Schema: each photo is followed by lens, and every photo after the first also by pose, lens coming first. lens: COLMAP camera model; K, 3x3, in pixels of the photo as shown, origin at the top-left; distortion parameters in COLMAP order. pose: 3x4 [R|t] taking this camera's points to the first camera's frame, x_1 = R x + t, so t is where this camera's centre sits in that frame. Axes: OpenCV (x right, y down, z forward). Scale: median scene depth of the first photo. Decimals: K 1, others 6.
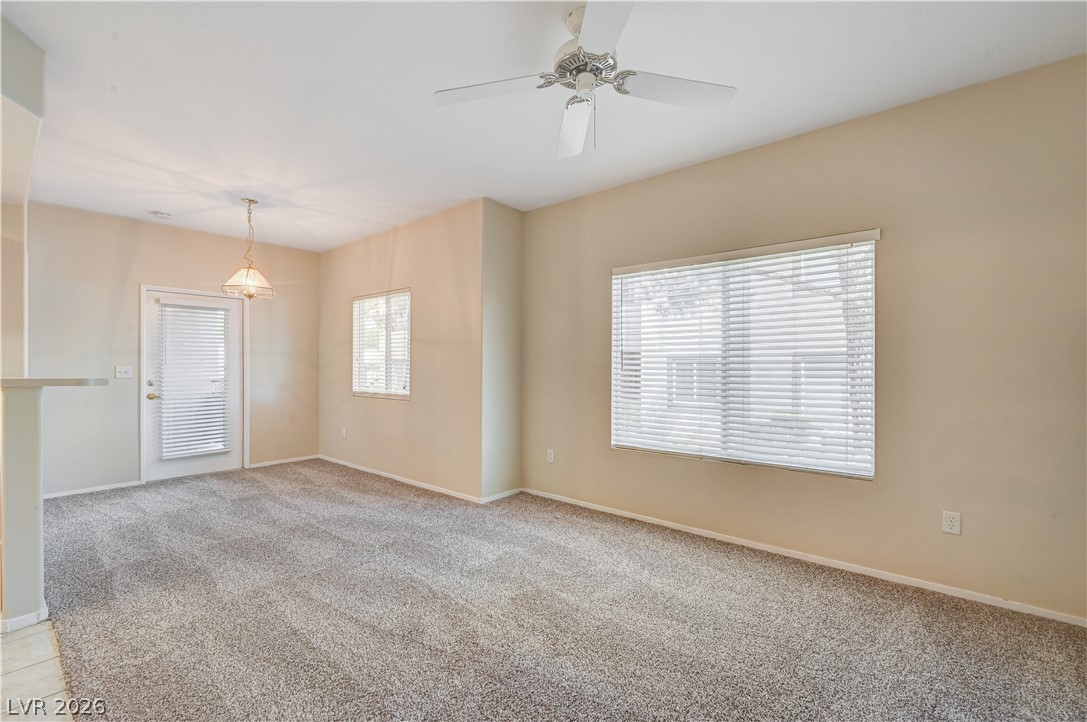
lens RADIAL K [[461.6, 0, 546.4], [0, 461.6, 363.8], [0, 0, 1]] dist [-0.016357, 0.003896]
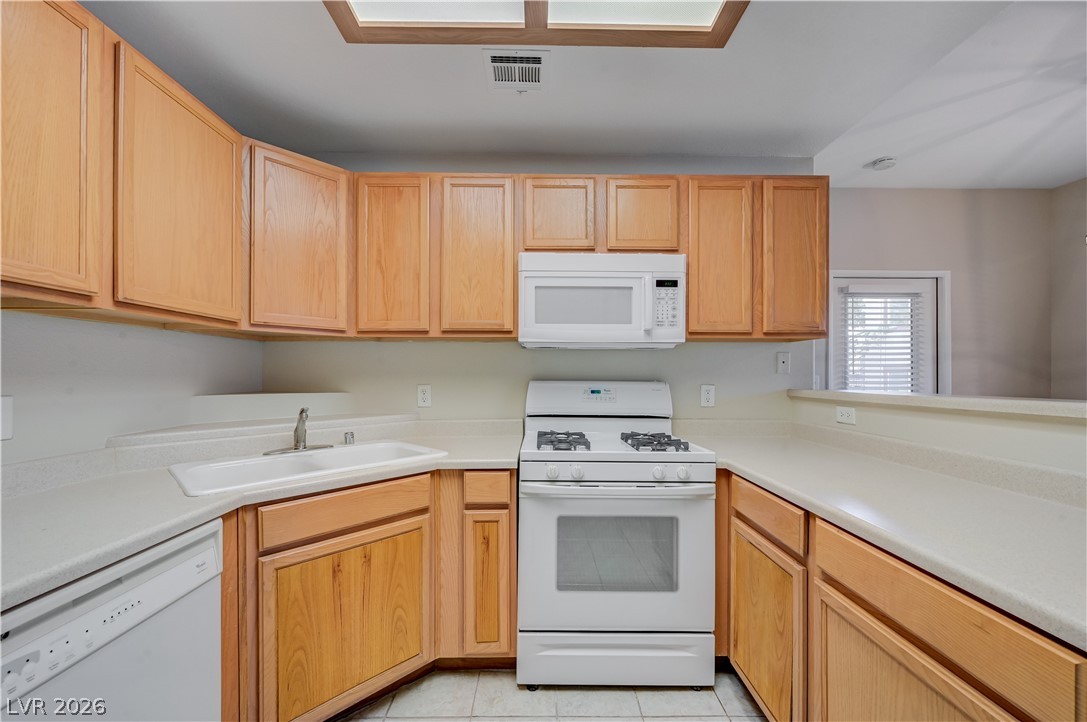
lens RADIAL K [[430.2, 0, 543.9], [0, 430.2, 373.8], [0, 0, 1]] dist [-0.003335, 0.000519]
pose [[0.645226, 0.000803, -0.763991, -0.728226], [0.000227, 0.999999, 0.001243, 0.001500], [0.763992, -0.000975, 0.645225, 0.180002]]
